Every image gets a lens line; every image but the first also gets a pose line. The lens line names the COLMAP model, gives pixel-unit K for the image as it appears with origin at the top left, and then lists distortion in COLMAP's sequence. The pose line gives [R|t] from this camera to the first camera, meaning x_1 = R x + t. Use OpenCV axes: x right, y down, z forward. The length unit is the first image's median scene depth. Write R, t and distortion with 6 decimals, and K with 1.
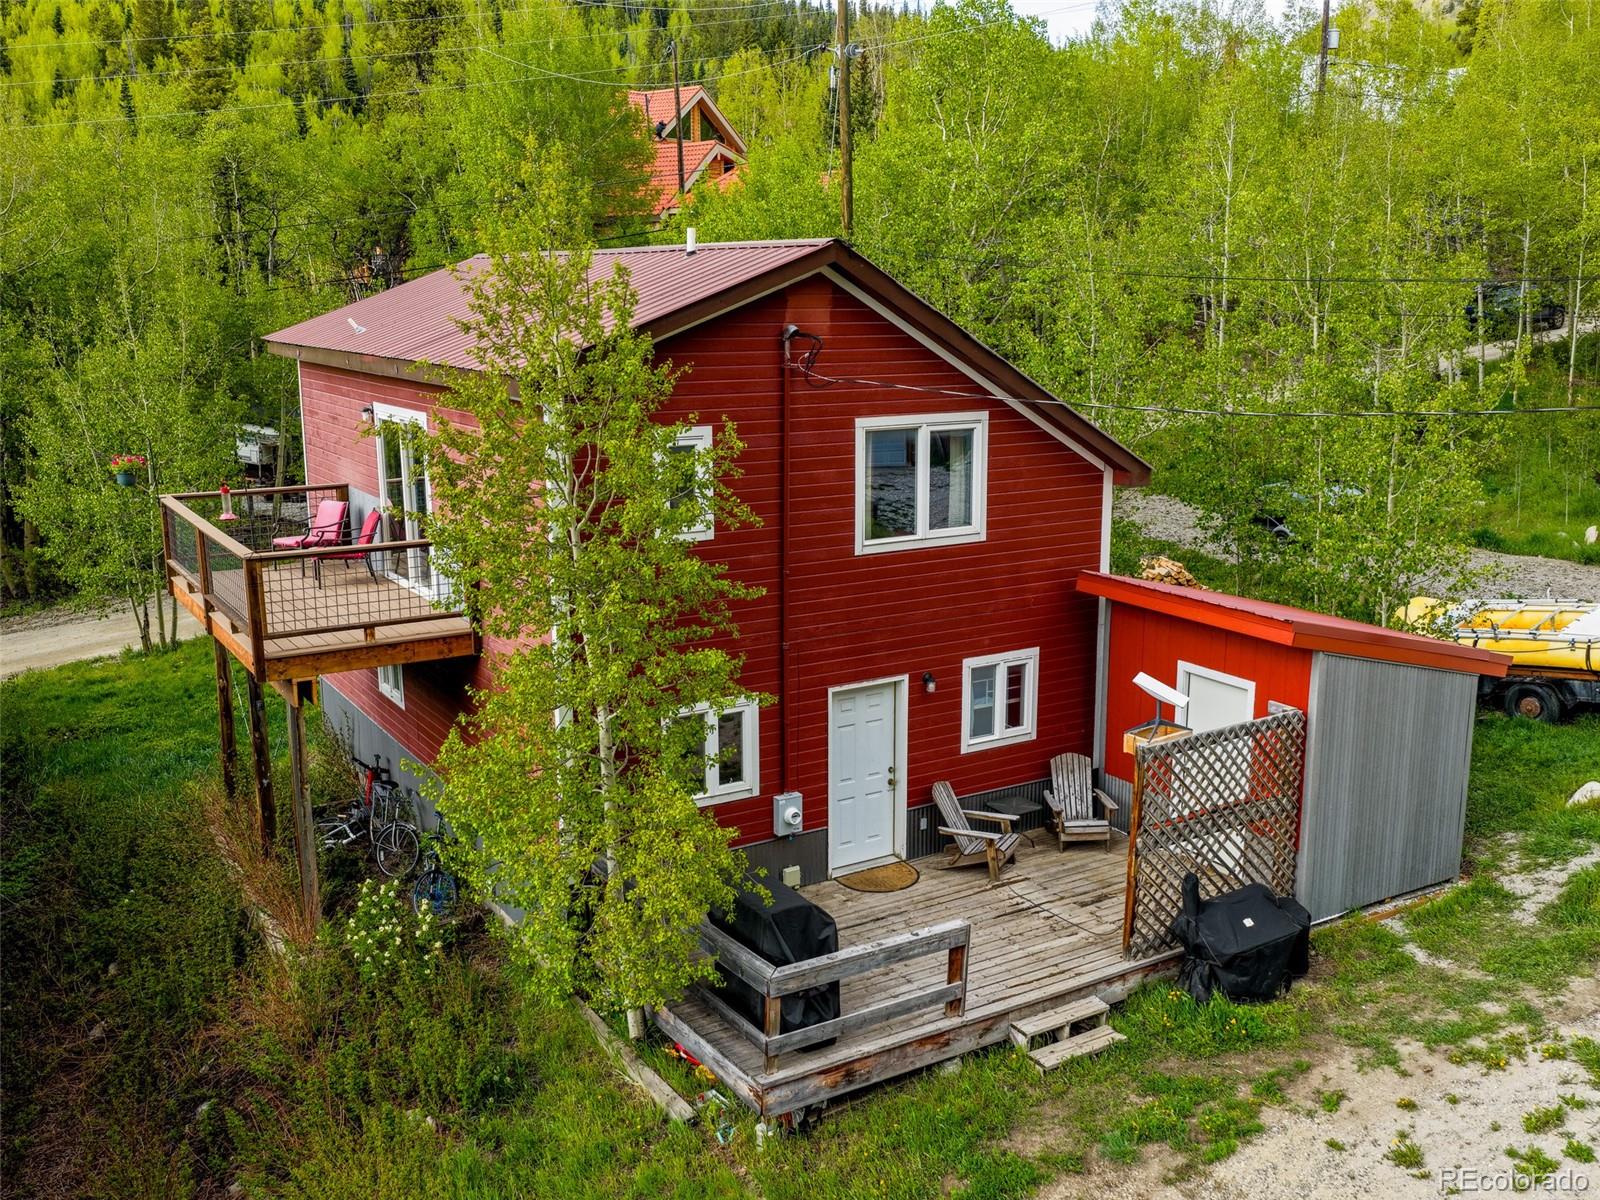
lens RADIAL K [[1497.7, 0, 819.3], [0, 1497.7, 618.7], [0, 0, 1]] dist [0.001498, 0.000000]
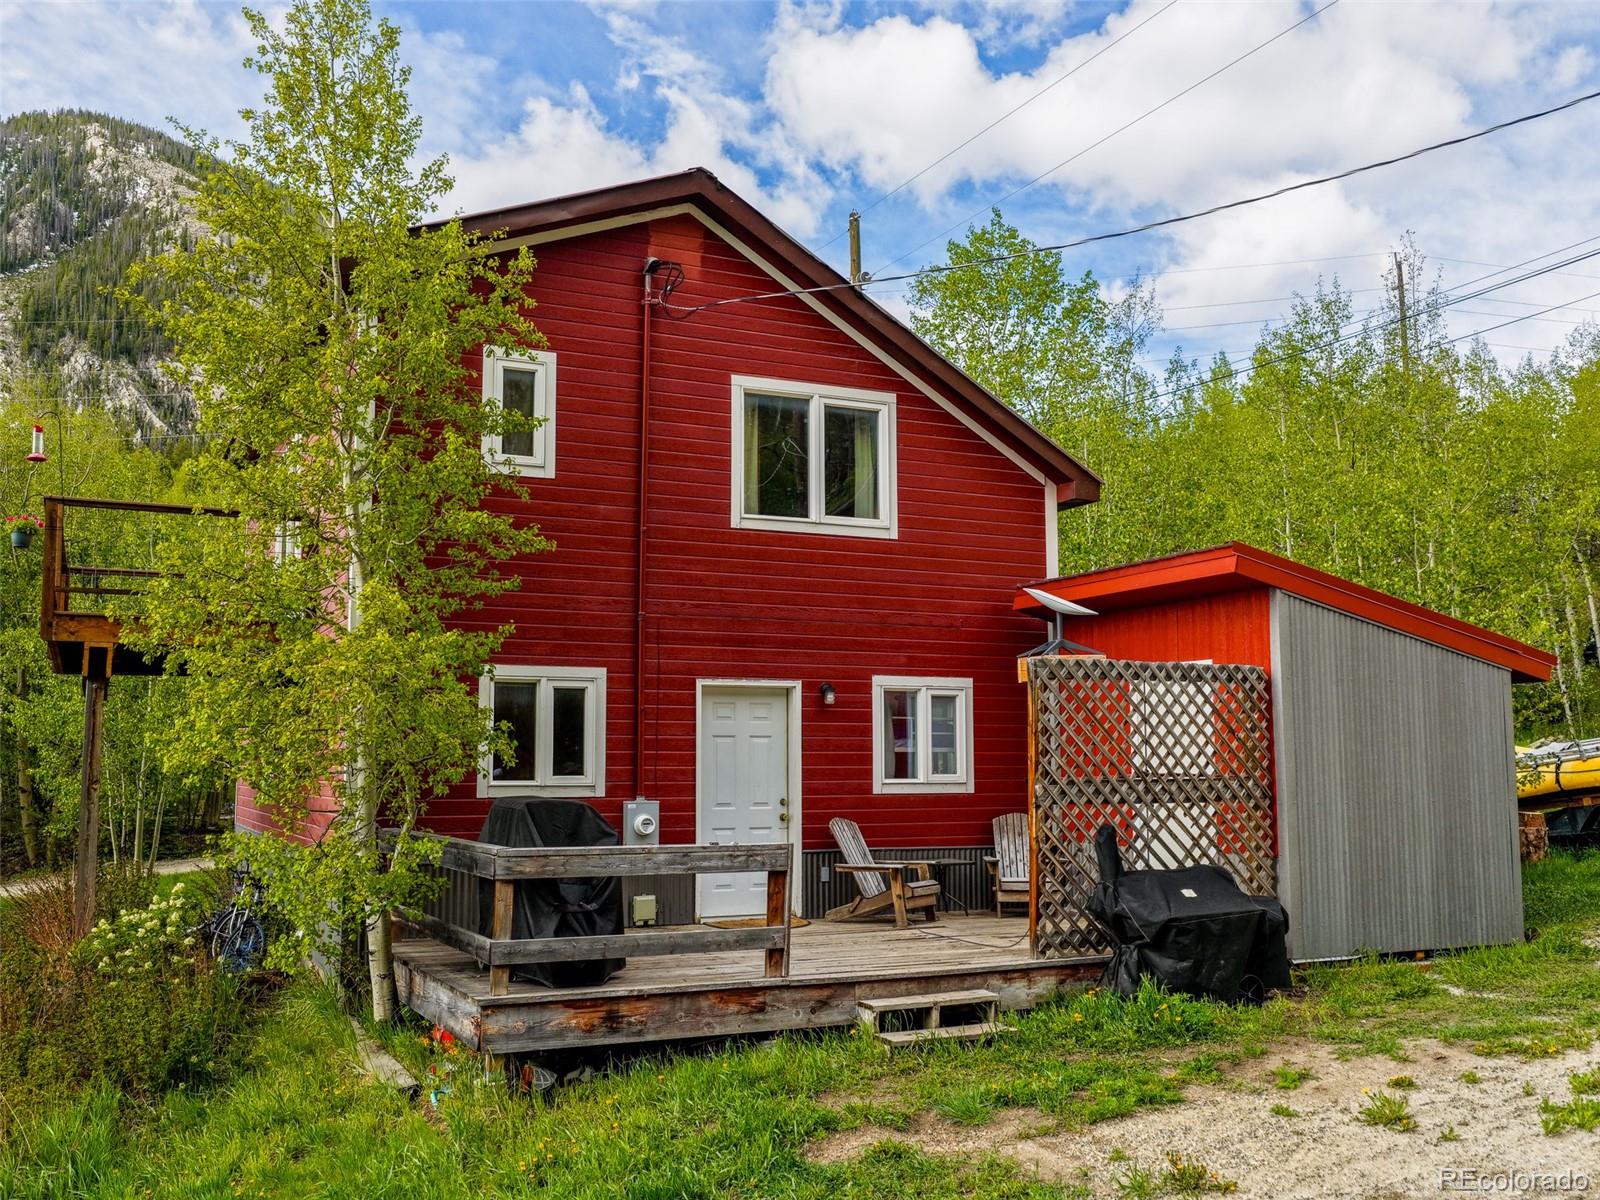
lens RADIAL K [[1497.7, 0, 770.9], [0, 1497.7, 610.5], [0, 0, 1]] dist [0.001498, 0.000000]
pose [[0.991991, -0.012444, -0.125694, 0.155342], [-0.027358, 0.950344, -0.309998, 0.272412], [0.123310, 0.310953, 0.942392, 0.197762]]
